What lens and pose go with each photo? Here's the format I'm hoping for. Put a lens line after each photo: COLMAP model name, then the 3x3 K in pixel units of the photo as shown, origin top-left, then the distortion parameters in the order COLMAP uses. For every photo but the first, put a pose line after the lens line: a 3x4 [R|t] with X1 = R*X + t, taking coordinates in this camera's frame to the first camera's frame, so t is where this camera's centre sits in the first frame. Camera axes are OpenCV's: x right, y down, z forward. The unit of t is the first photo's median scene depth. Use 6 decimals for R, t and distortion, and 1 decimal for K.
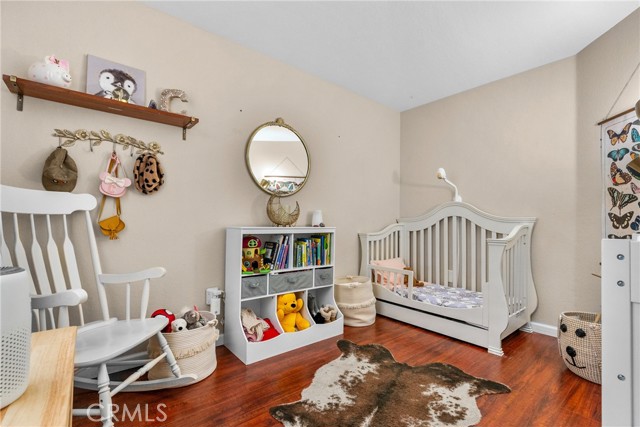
lens RADIAL K [[290.8, 0, 324.5], [0, 290.8, 211.6], [0, 0, 1]] dist [-0.002817, 0.000440]
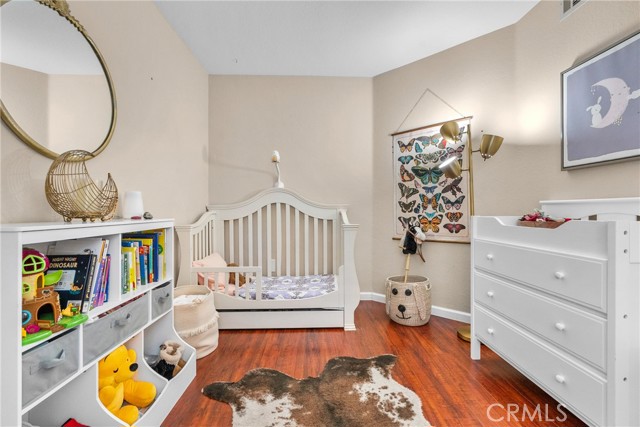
lens RADIAL K [[290.8, 0, 324.5], [0, 290.8, 211.6], [0, 0, 1]] dist [-0.002817, 0.000440]
pose [[0.614389, -0.016001, 0.788841, -0.321592], [-0.019517, 0.999180, 0.035469, 0.010822], [-0.788762, -0.037187, 0.613573, 0.423095]]
